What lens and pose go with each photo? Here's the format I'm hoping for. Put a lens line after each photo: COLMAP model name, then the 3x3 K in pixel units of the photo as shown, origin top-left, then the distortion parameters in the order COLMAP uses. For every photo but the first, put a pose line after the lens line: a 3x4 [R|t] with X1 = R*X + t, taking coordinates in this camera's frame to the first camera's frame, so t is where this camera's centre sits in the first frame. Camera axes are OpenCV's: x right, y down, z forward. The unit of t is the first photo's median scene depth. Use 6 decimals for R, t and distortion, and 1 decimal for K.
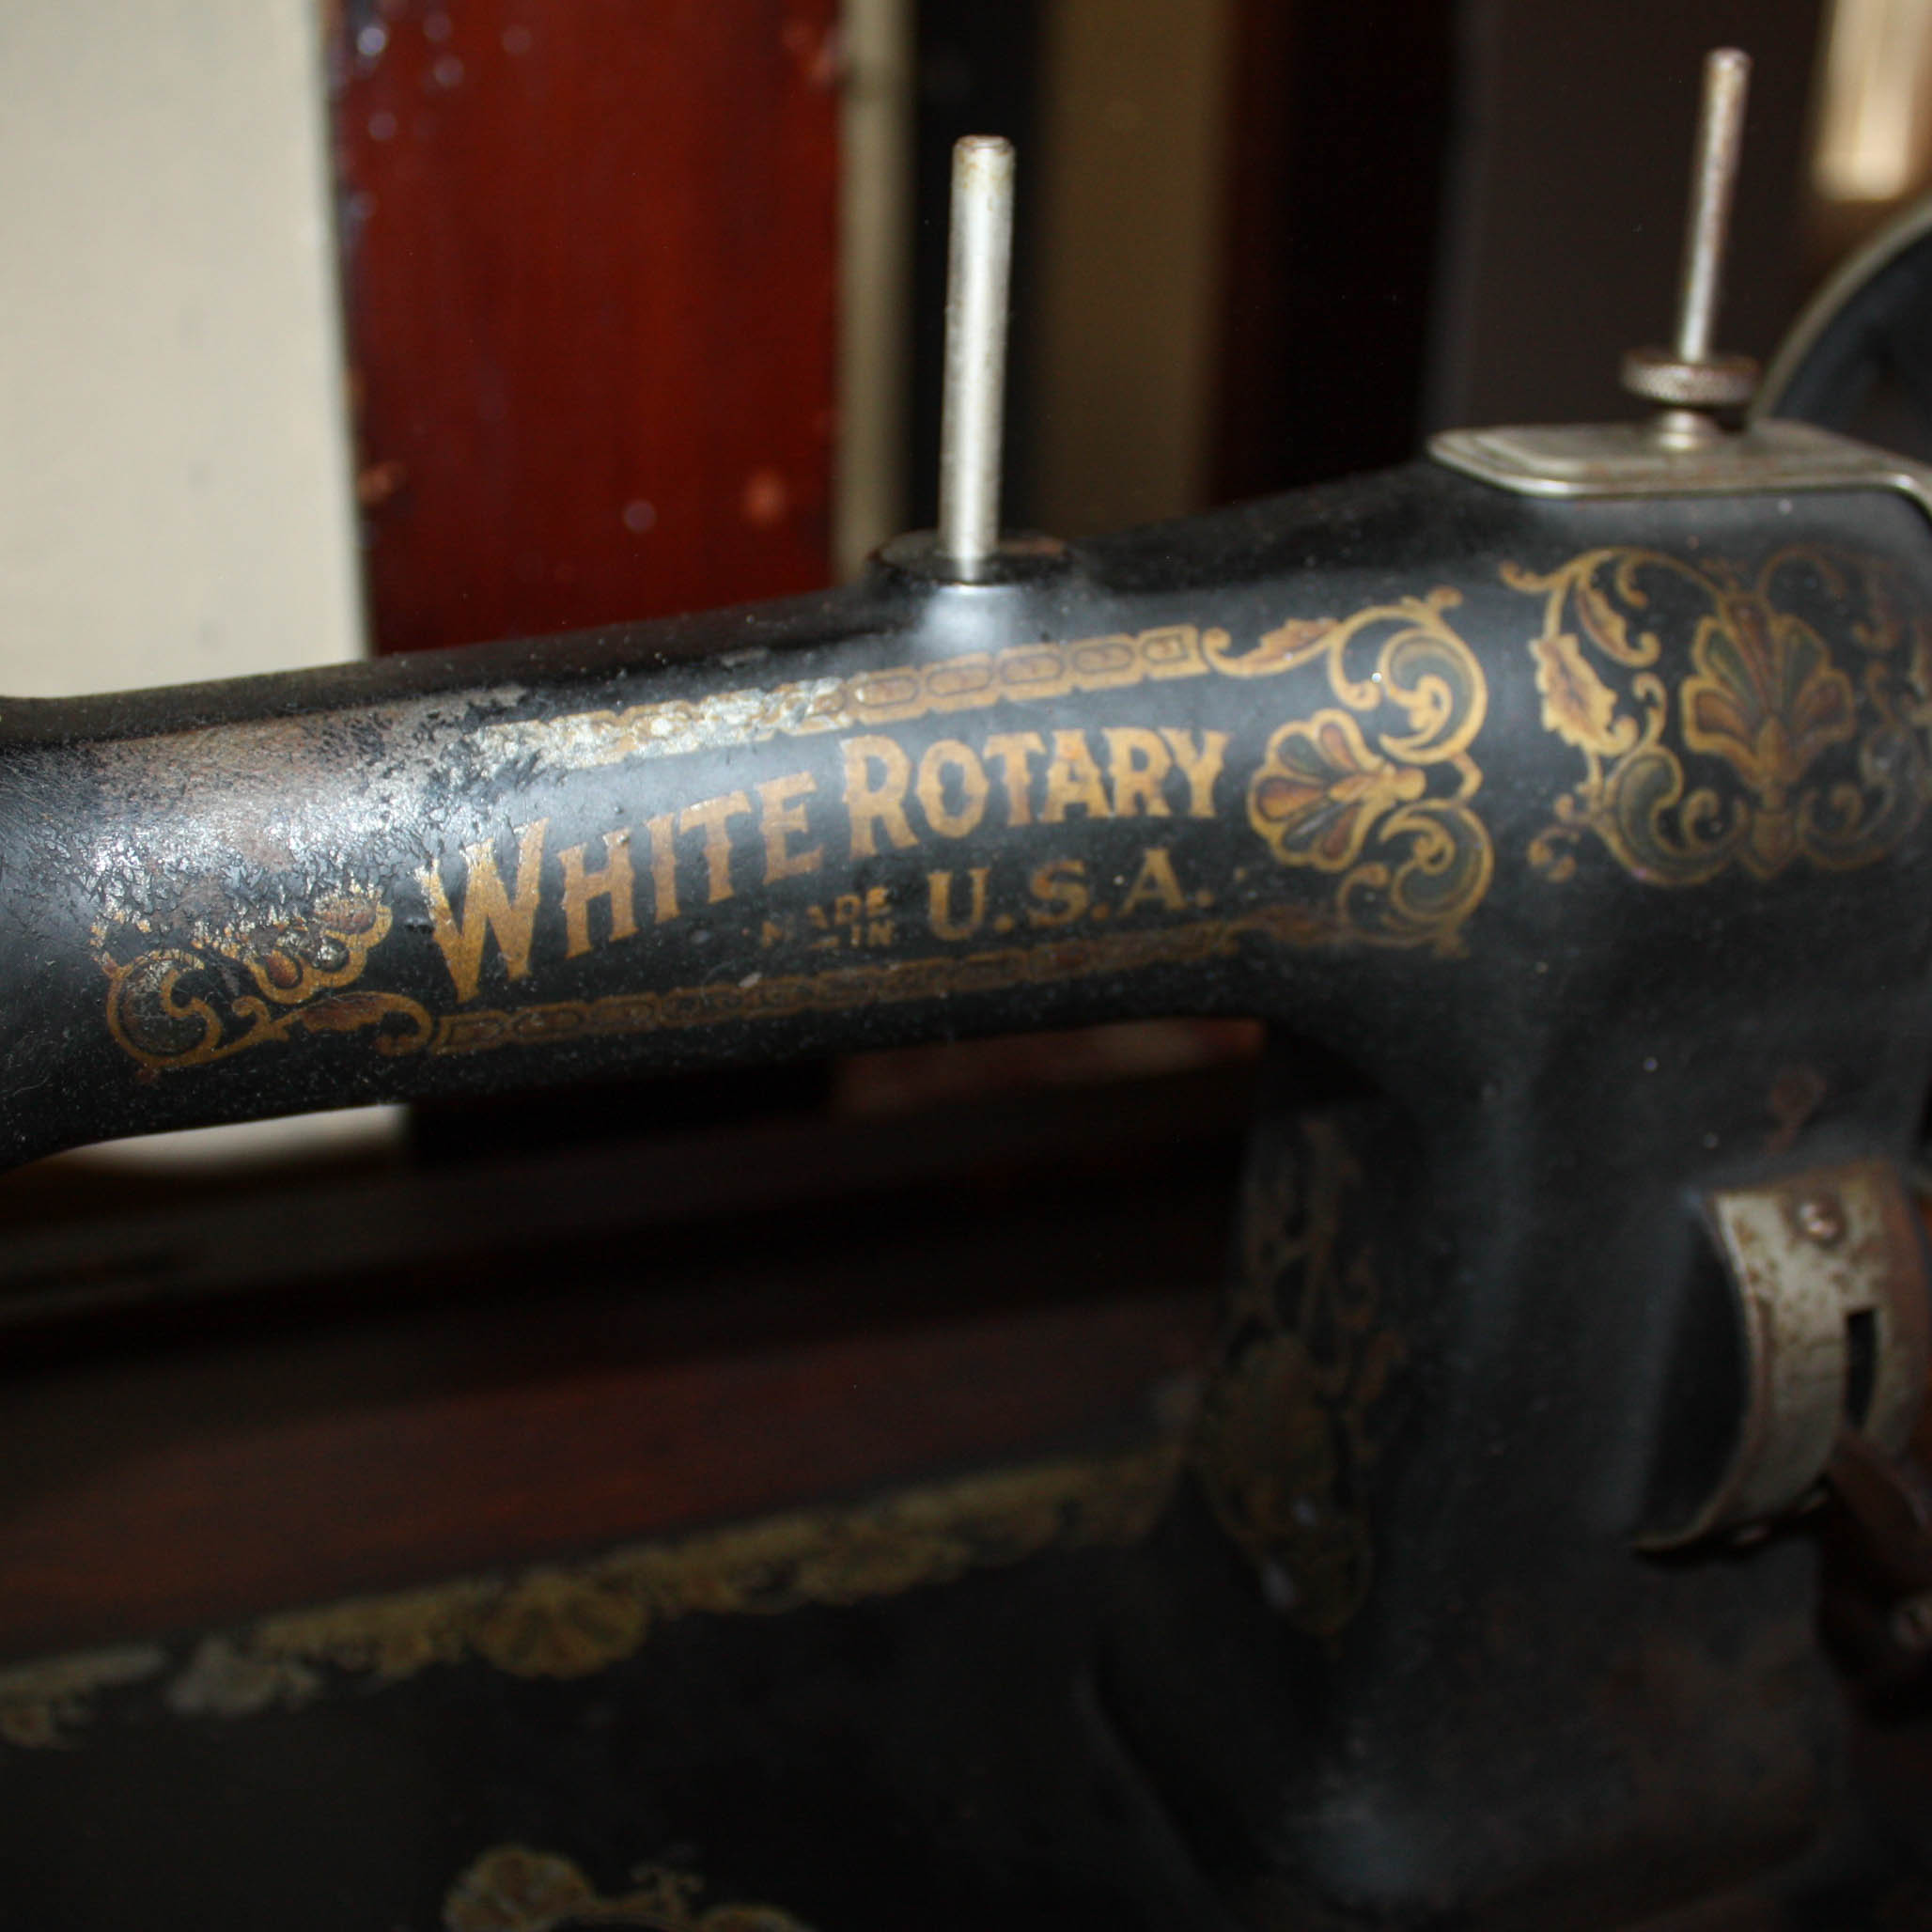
lens RADIAL K [[2382.6, 0, 966.0], [0, 2382.6, 966.0], [0, 0, 1]] dist [-0.167301, 0.139222]
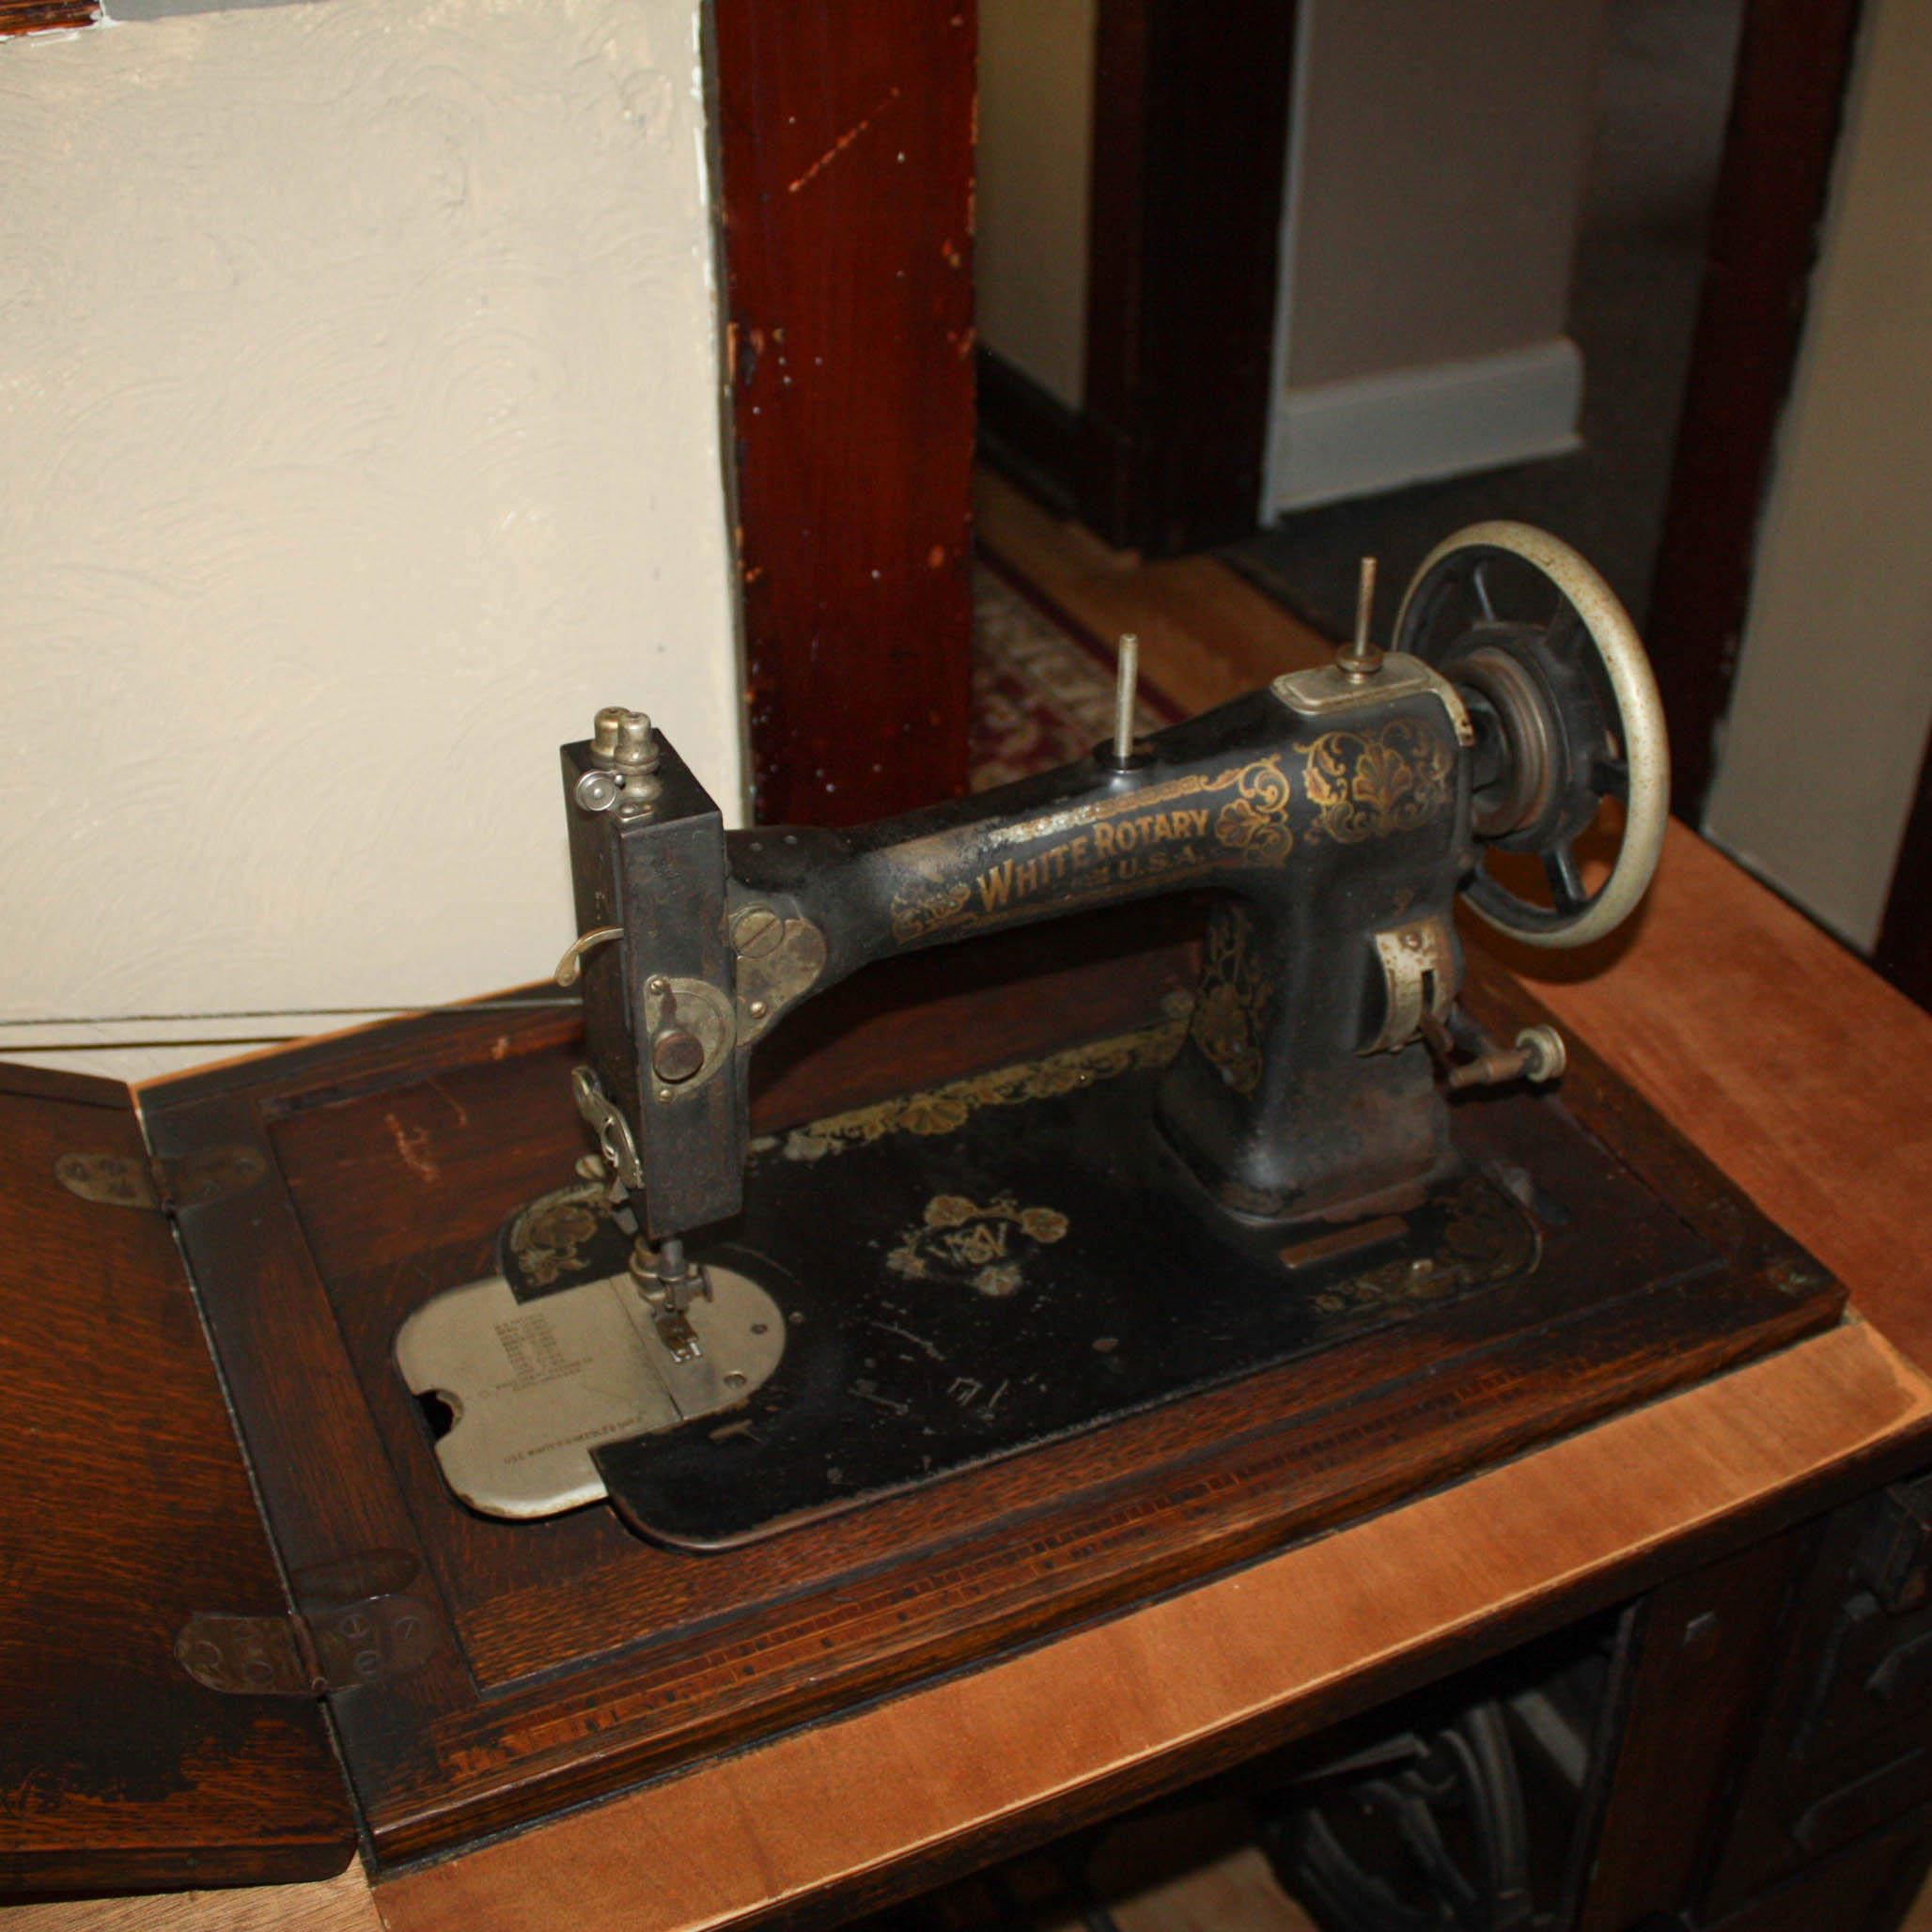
lens RADIAL K [[2382.6, 0, 966.0], [0, 2382.6, 966.0], [0, 0, 1]] dist [-0.167301, 0.139222]
pose [[0.997383, -0.058849, 0.042009, -0.349701], [0.050410, 0.982471, 0.179472, -0.465189], [-0.051835, -0.176884, 0.982866, -2.092129]]
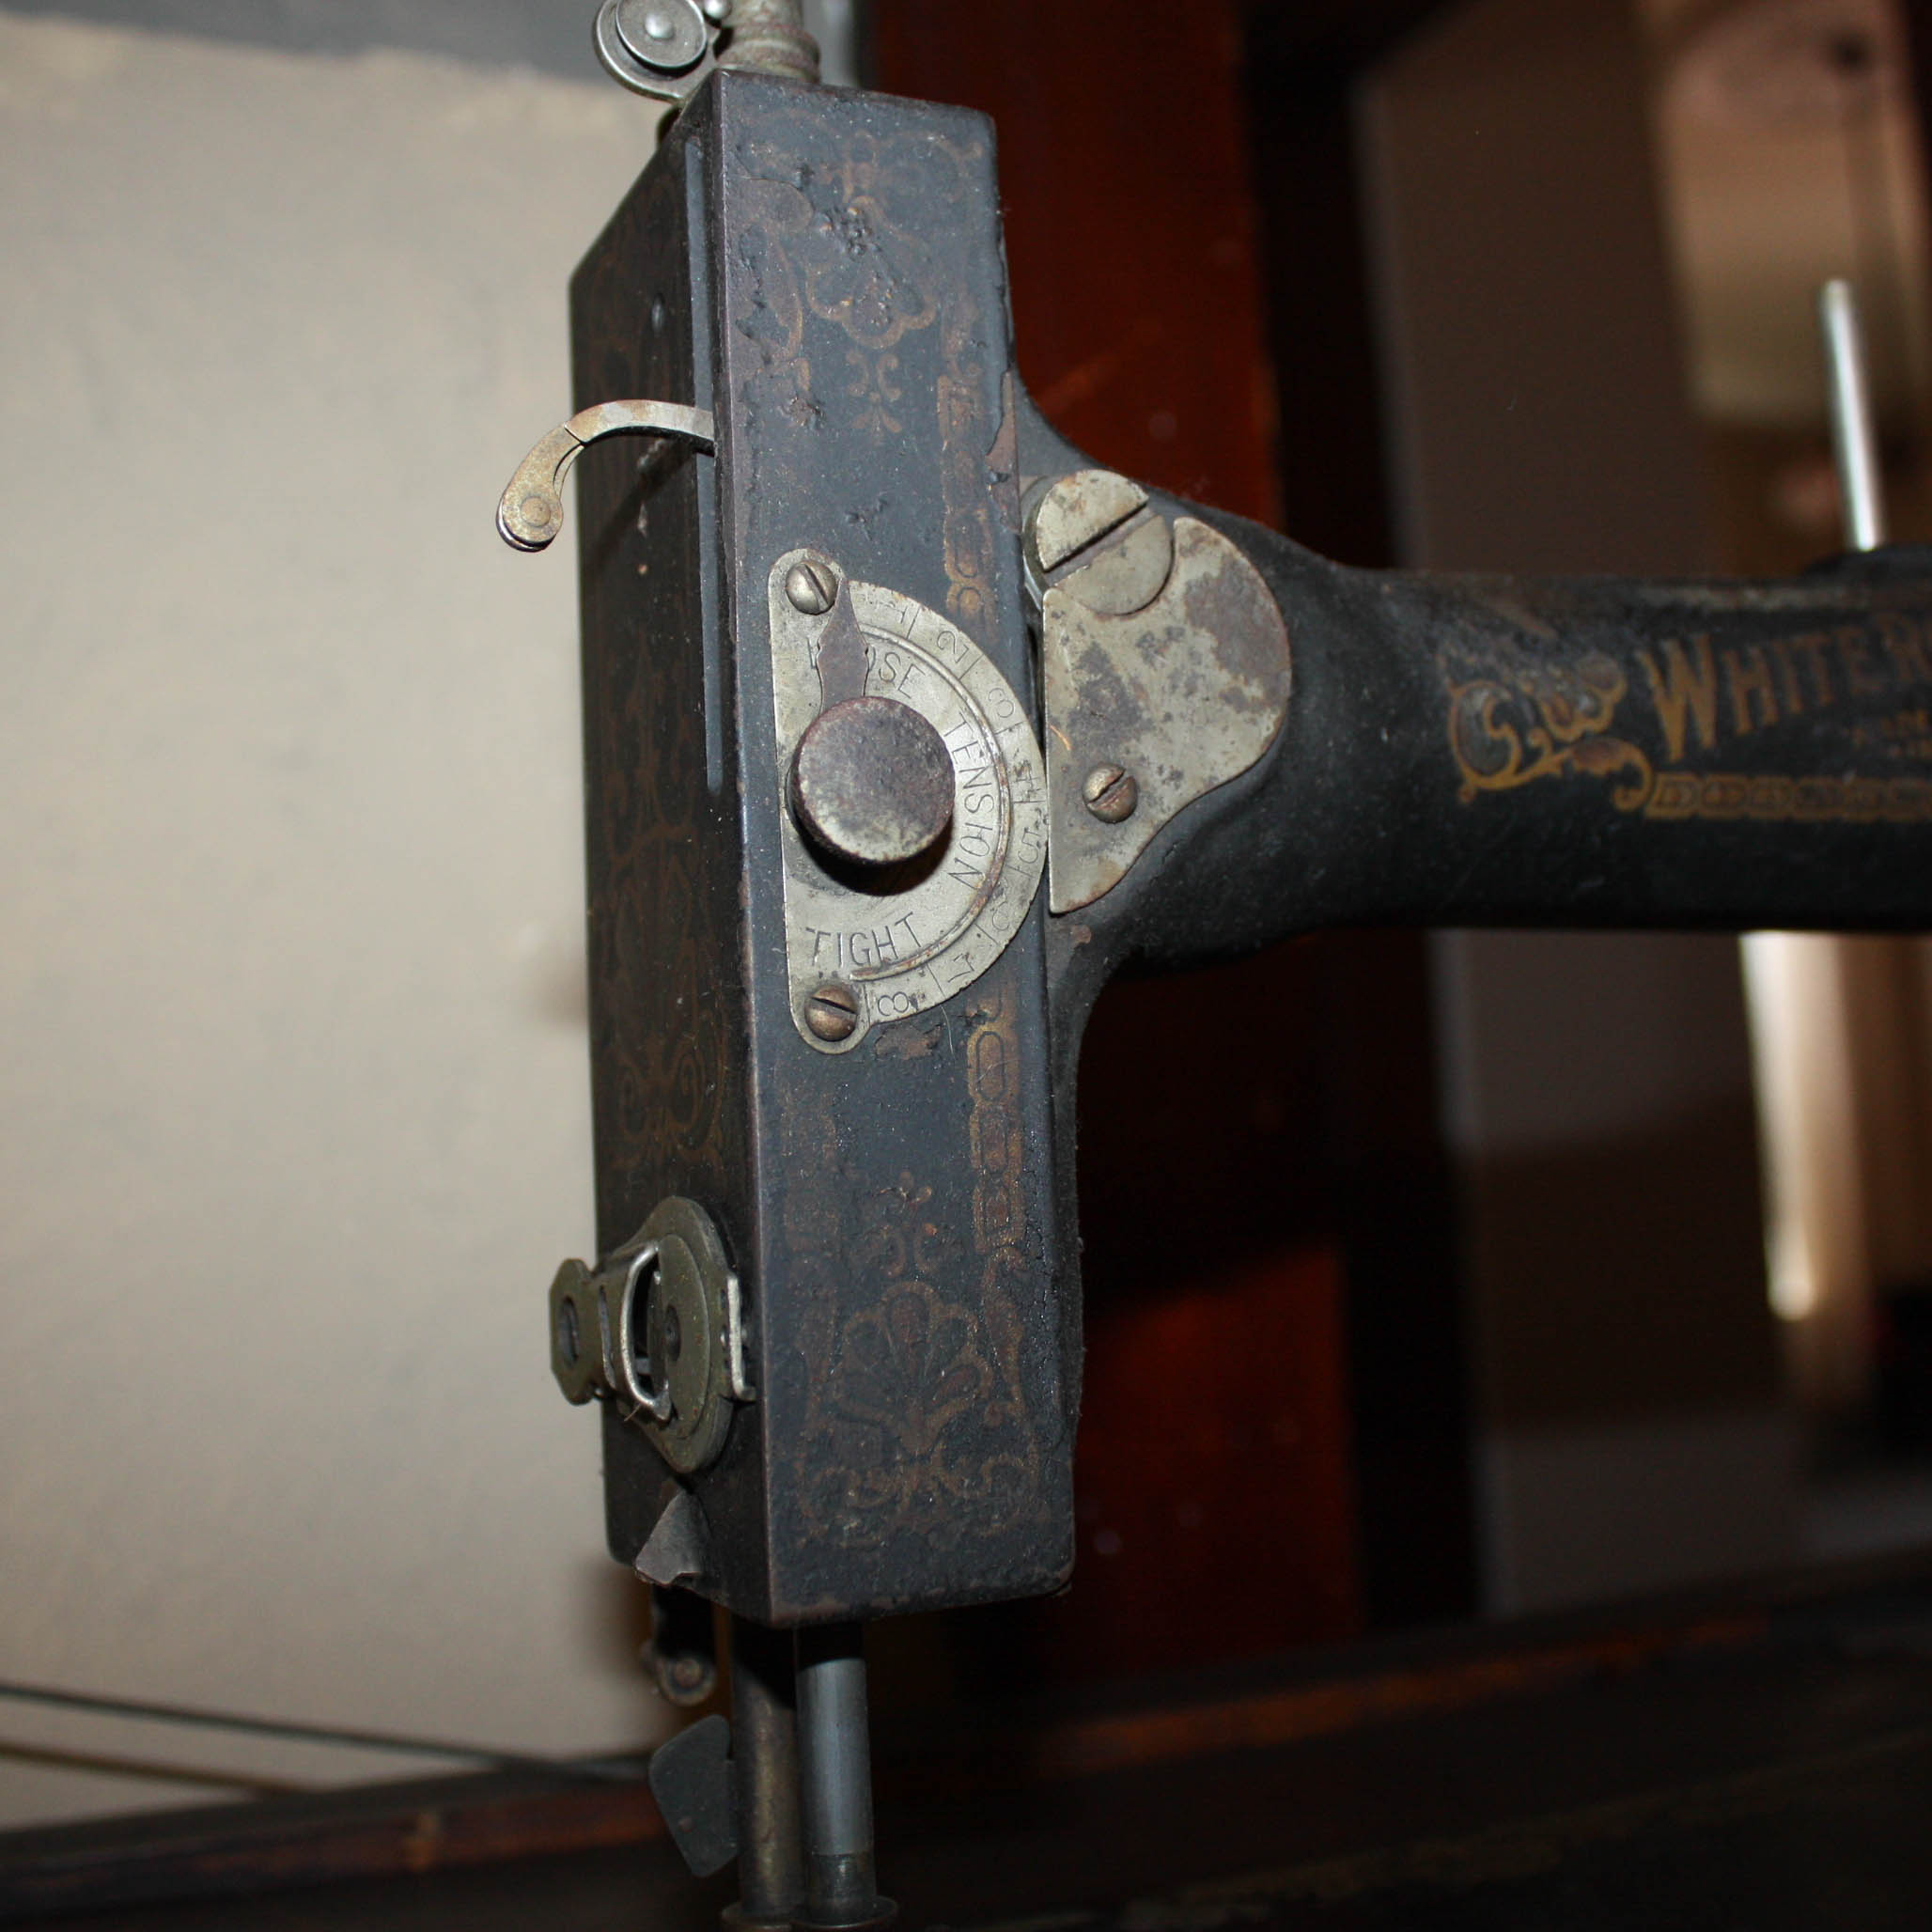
lens RADIAL K [[2382.6, 0, 966.0], [0, 2382.6, 966.0], [0, 0, 1]] dist [-0.167301, 0.139222]
pose [[0.994664, -0.090514, 0.049507, -0.594669], [0.103140, 0.861148, -0.497782, 0.626949], [0.002423, 0.500232, 0.865888, -0.033560]]
